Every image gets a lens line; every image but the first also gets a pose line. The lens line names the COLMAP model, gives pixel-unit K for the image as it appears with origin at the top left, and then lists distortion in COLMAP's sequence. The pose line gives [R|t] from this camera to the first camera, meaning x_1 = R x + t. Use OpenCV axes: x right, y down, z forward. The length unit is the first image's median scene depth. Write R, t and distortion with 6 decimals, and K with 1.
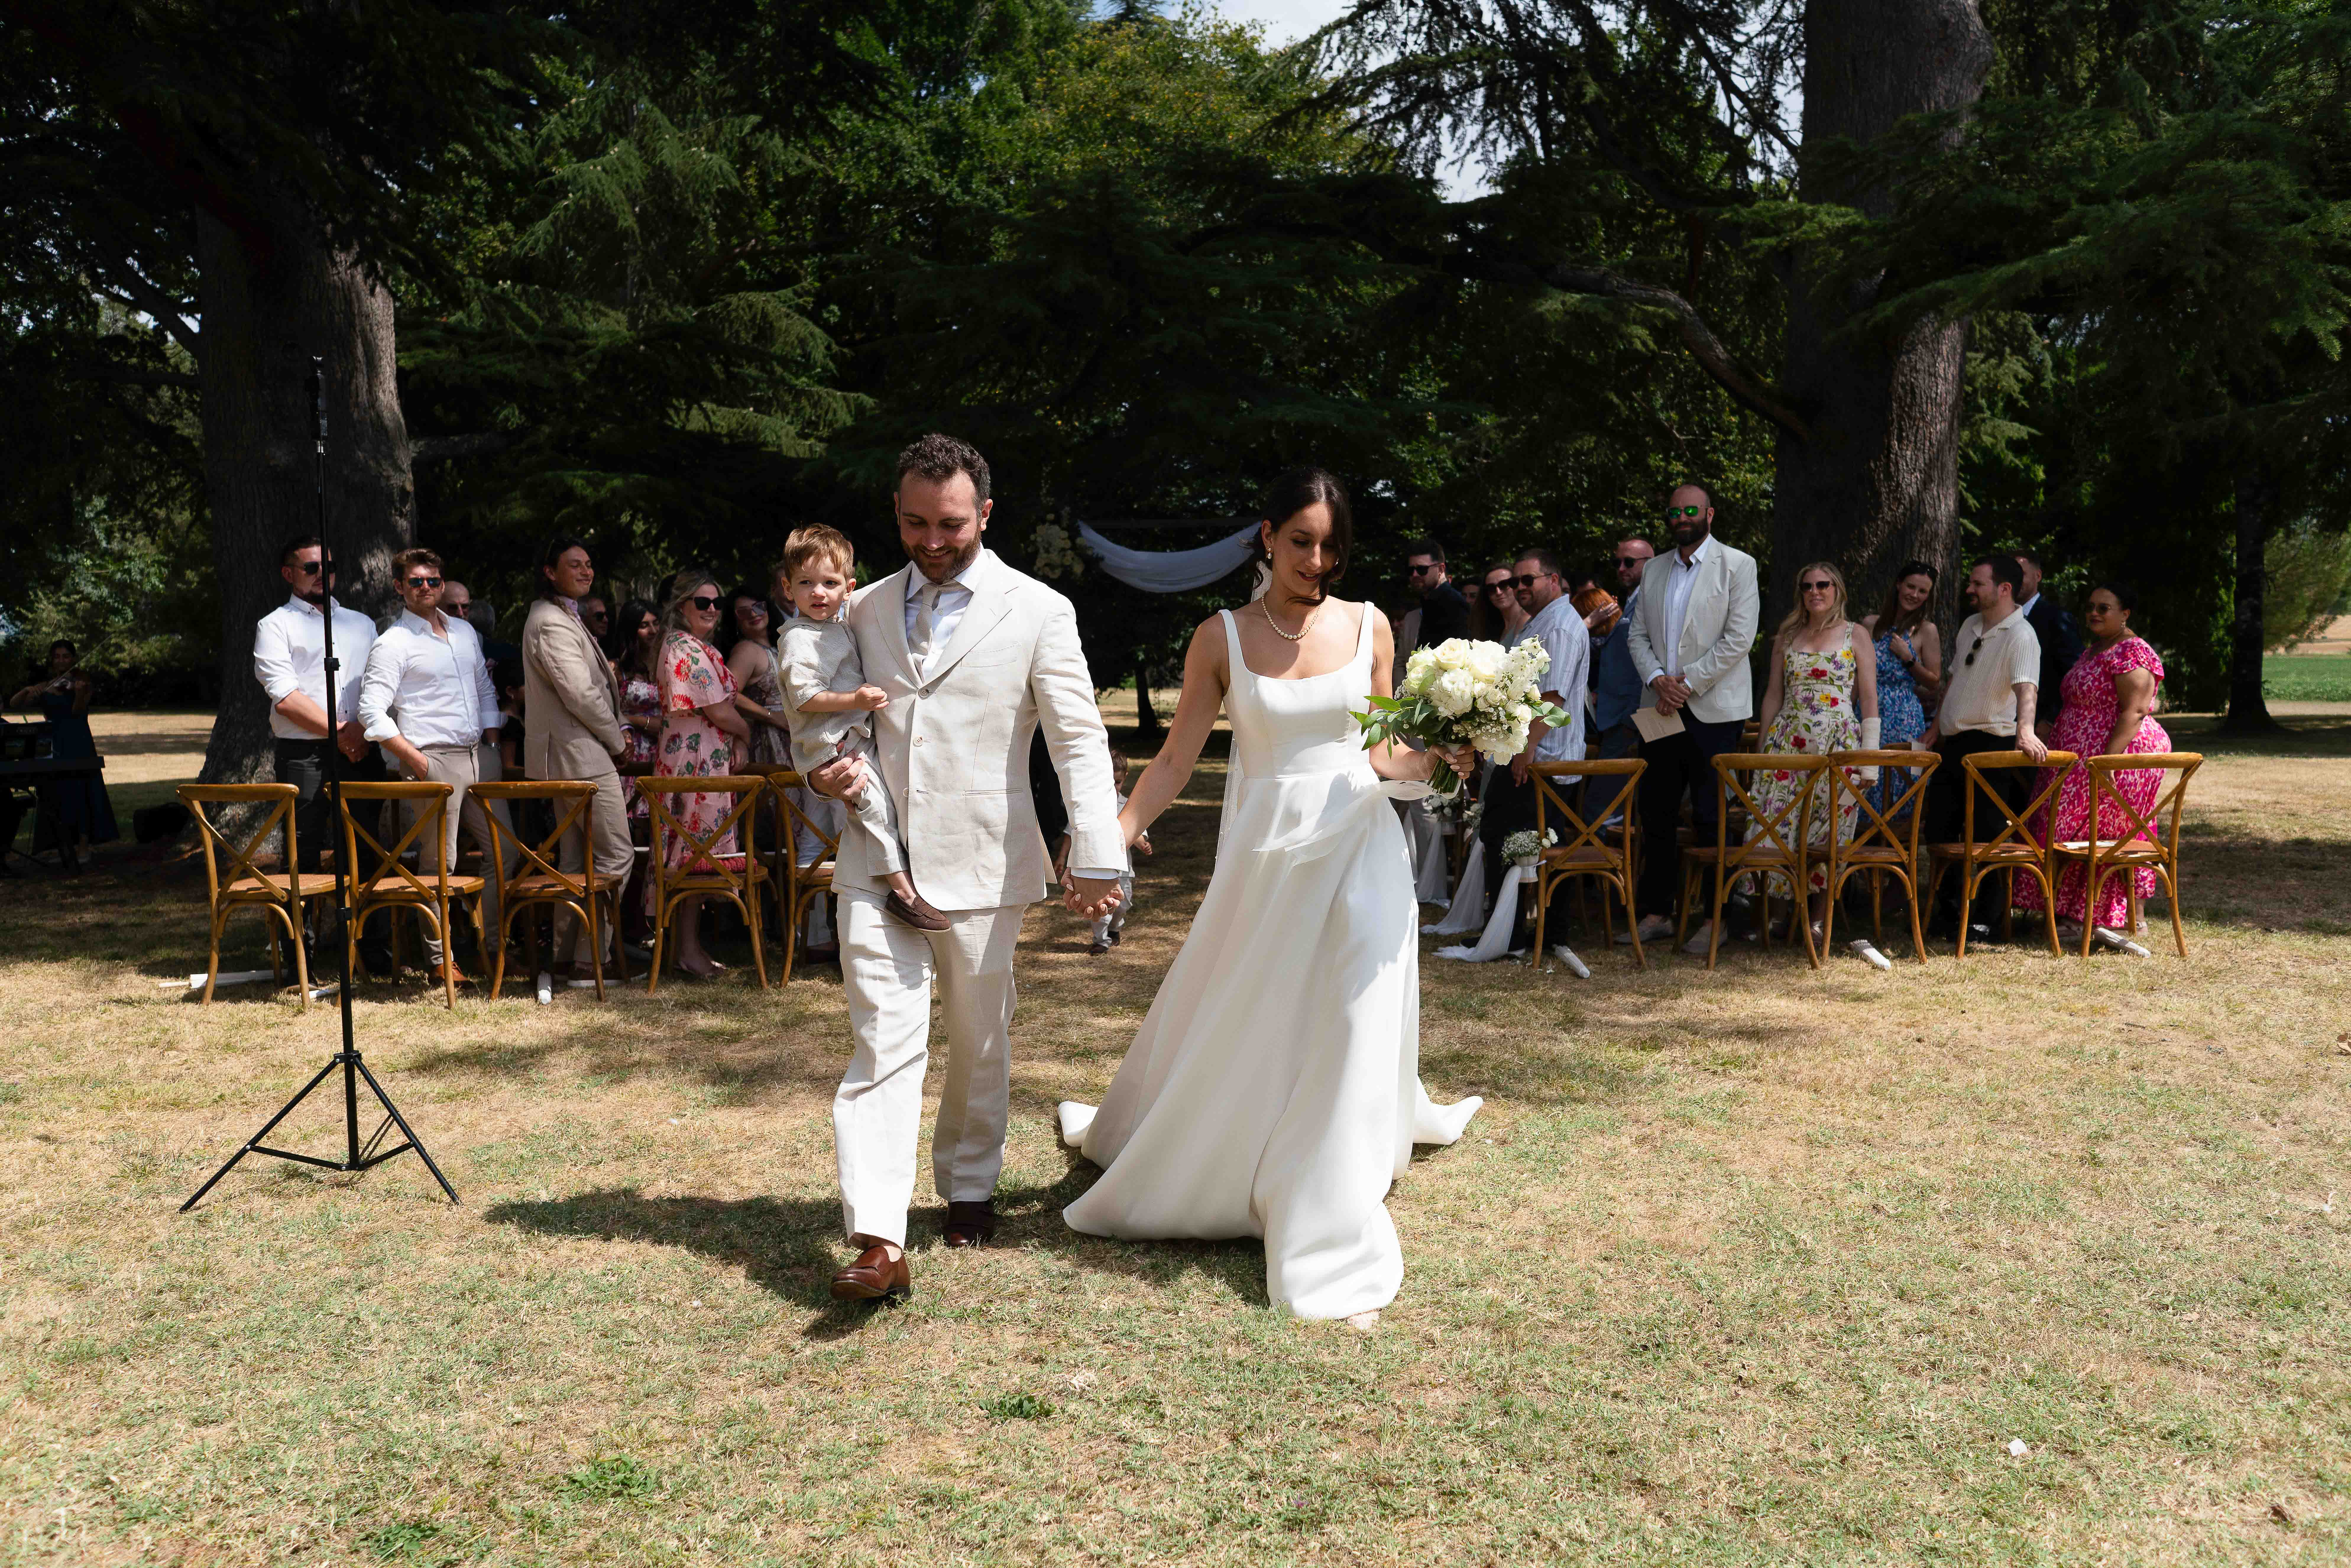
lens RADIAL K [[1830.9, 0, 1172.8], [0, 1830.9, 781.3], [0, 0, 1]] dist [-0.021152, 0.003101]
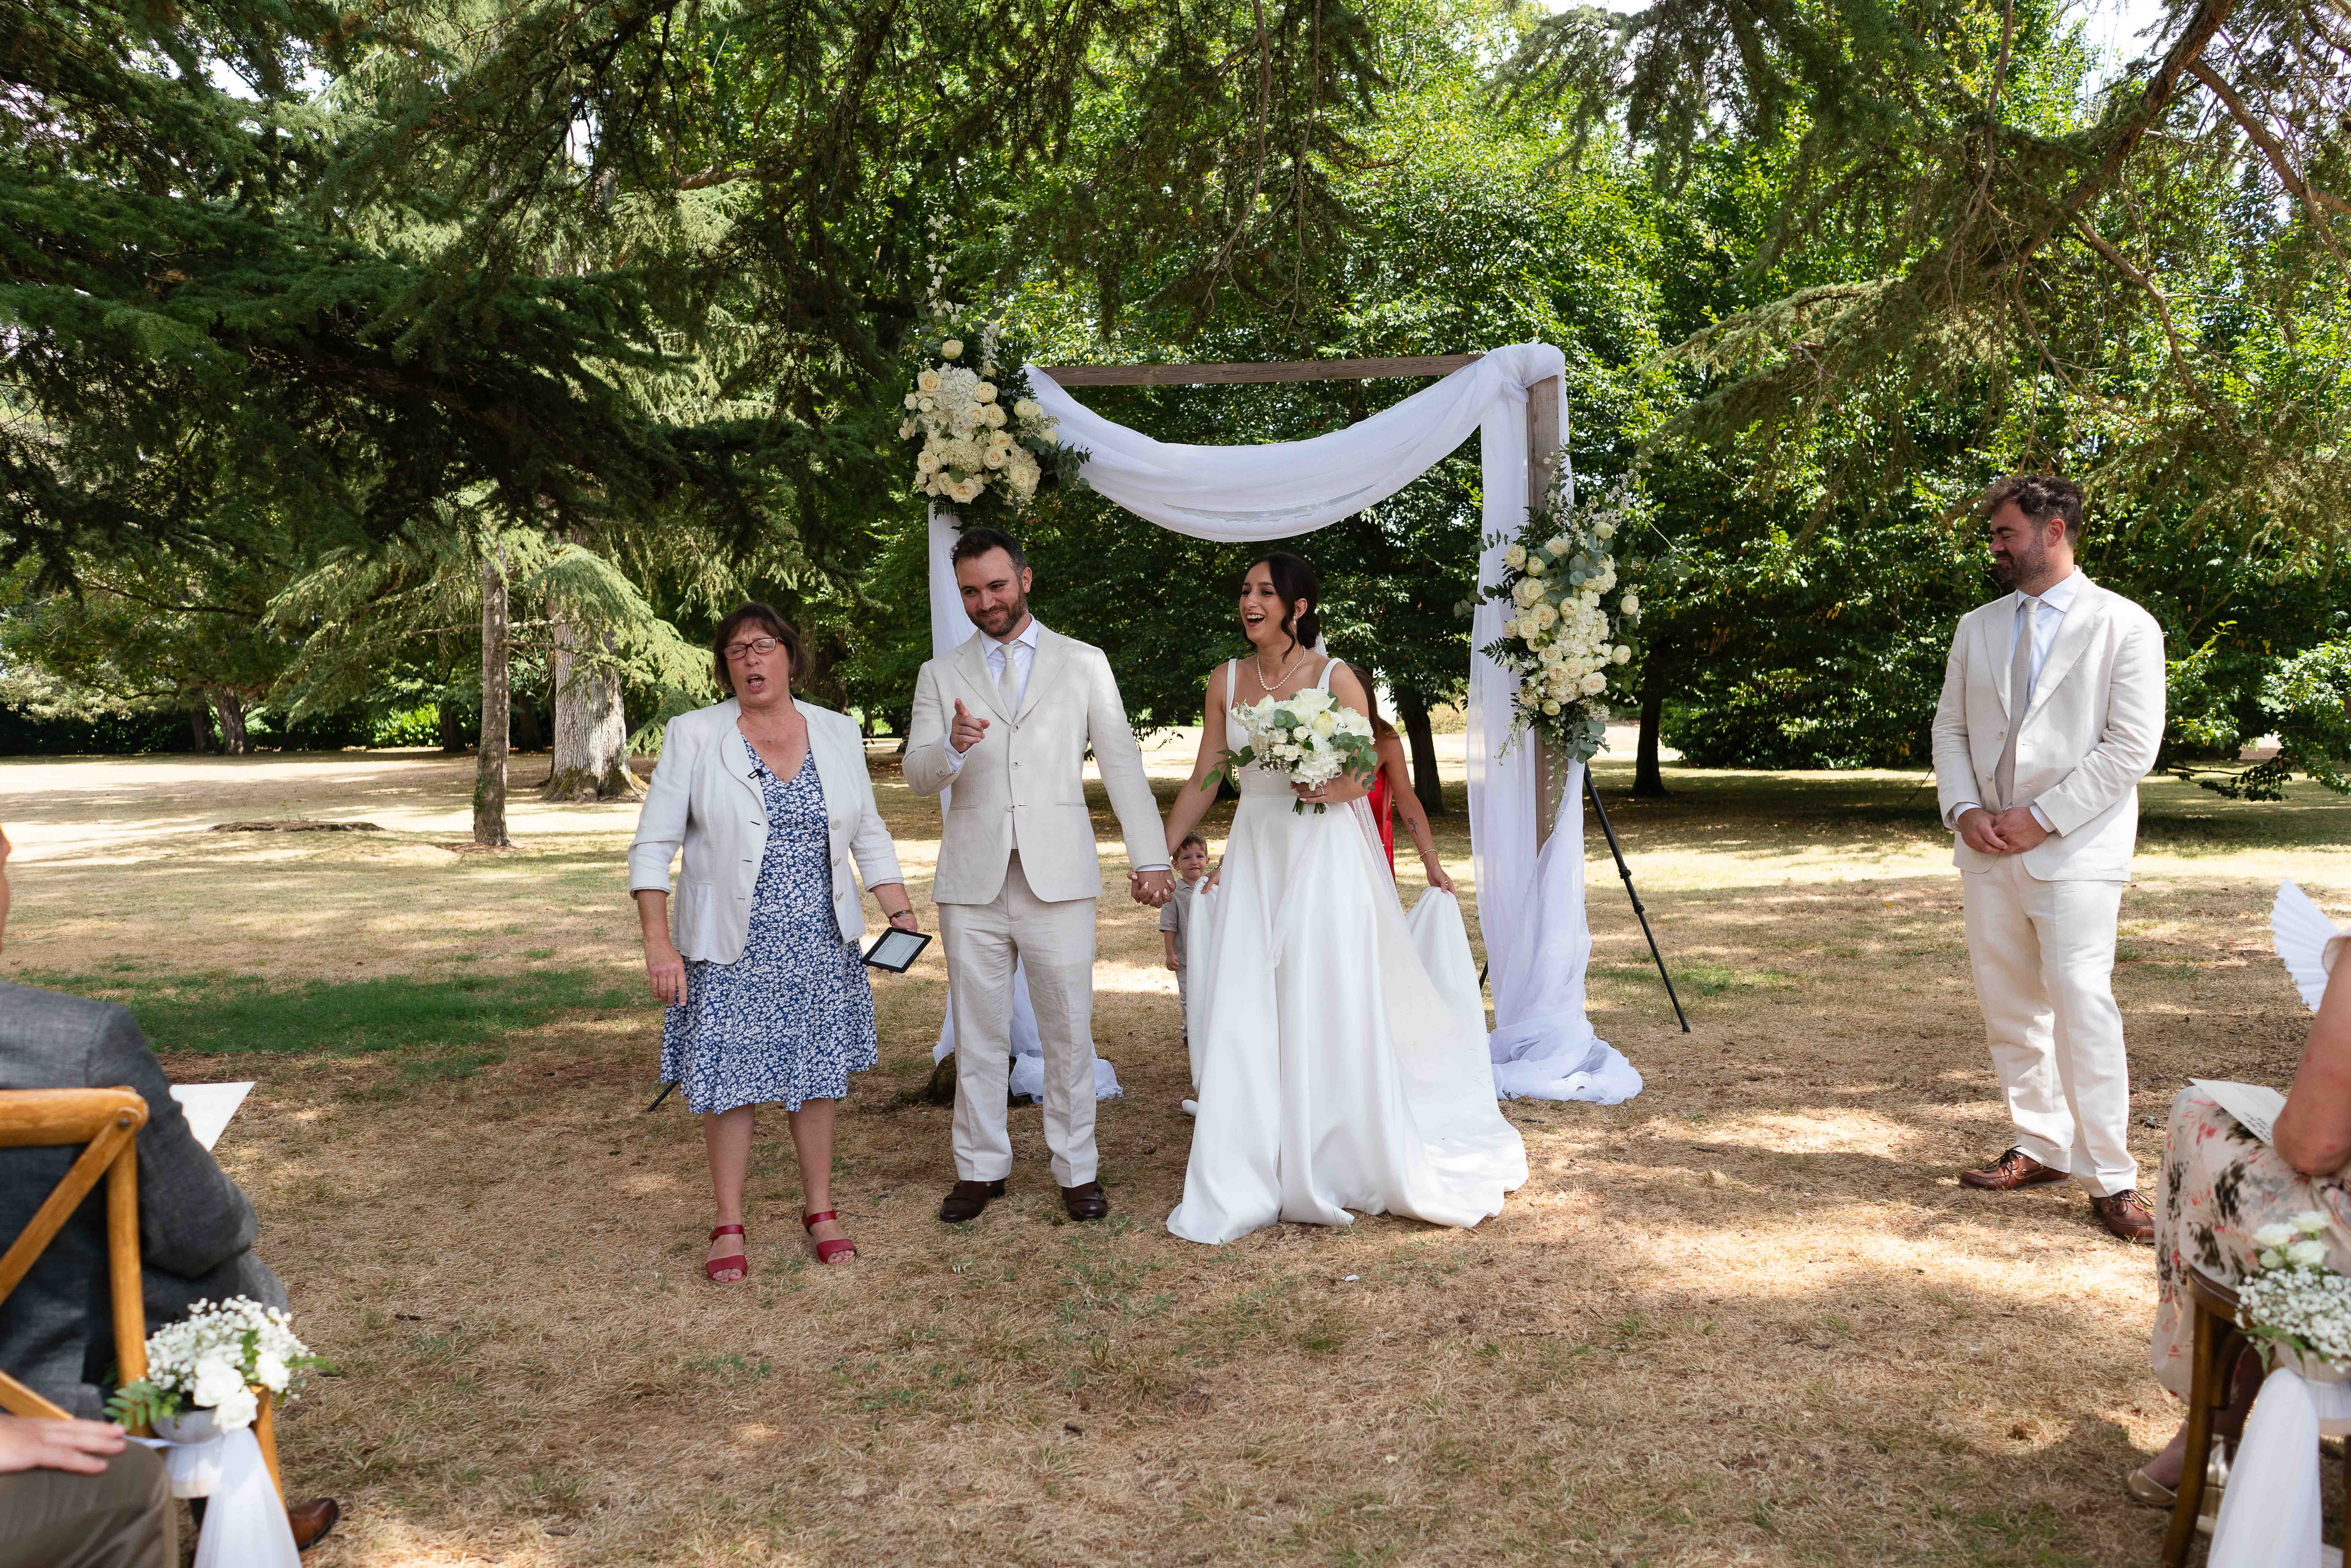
lens RADIAL K [[1830.9, 0, 1193.5], [0, 1830.9, 792.6], [0, 0, 1]] dist [-0.021152, 0.003101]
pose [[0.999508, -0.006221, -0.030729, -0.002213], [0.005829, 0.999901, -0.012821, -0.044746], [0.030805, 0.012635, 0.999446, 0.651910]]
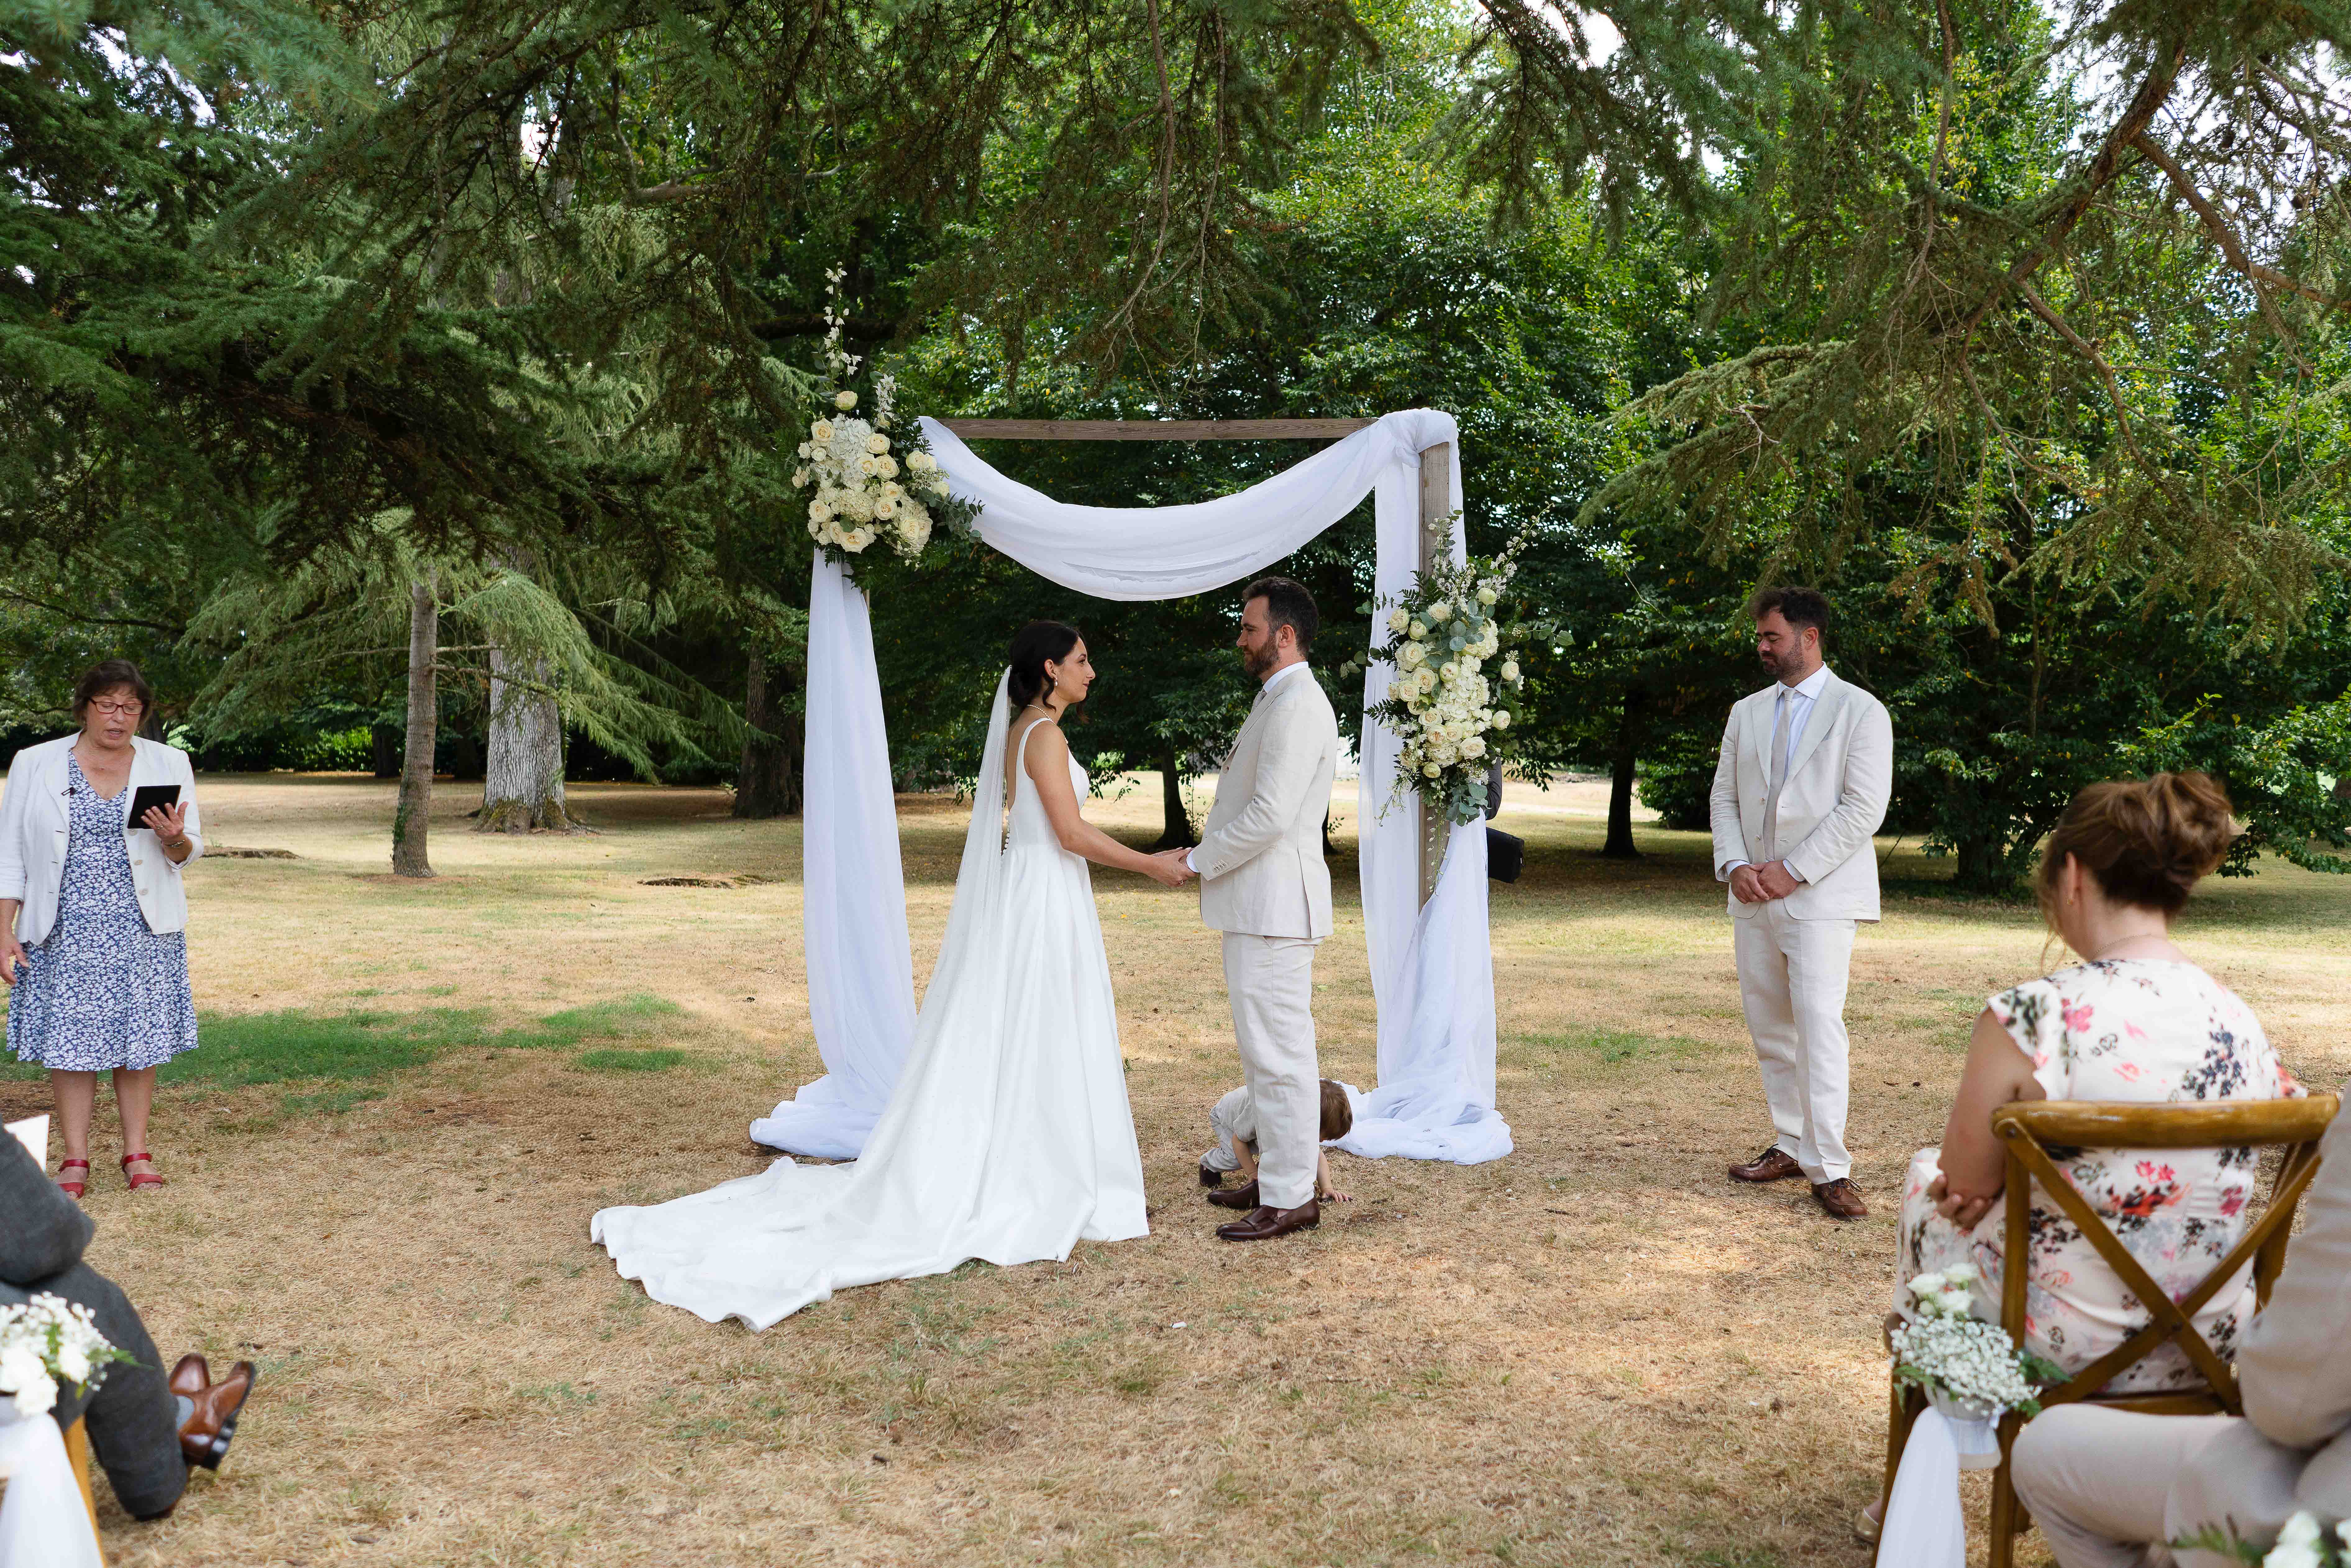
lens RADIAL K [[1923.6, 0, 1196.1], [0, 1923.6, 795.2], [0, 0, 1]] dist [-0.017641, -0.004987]
pose [[0.999647, 0.019599, -0.017938, 0.022056], [-0.020245, 0.999126, -0.036571, -0.046091], [0.017205, 0.036921, 0.999170, 0.626622]]
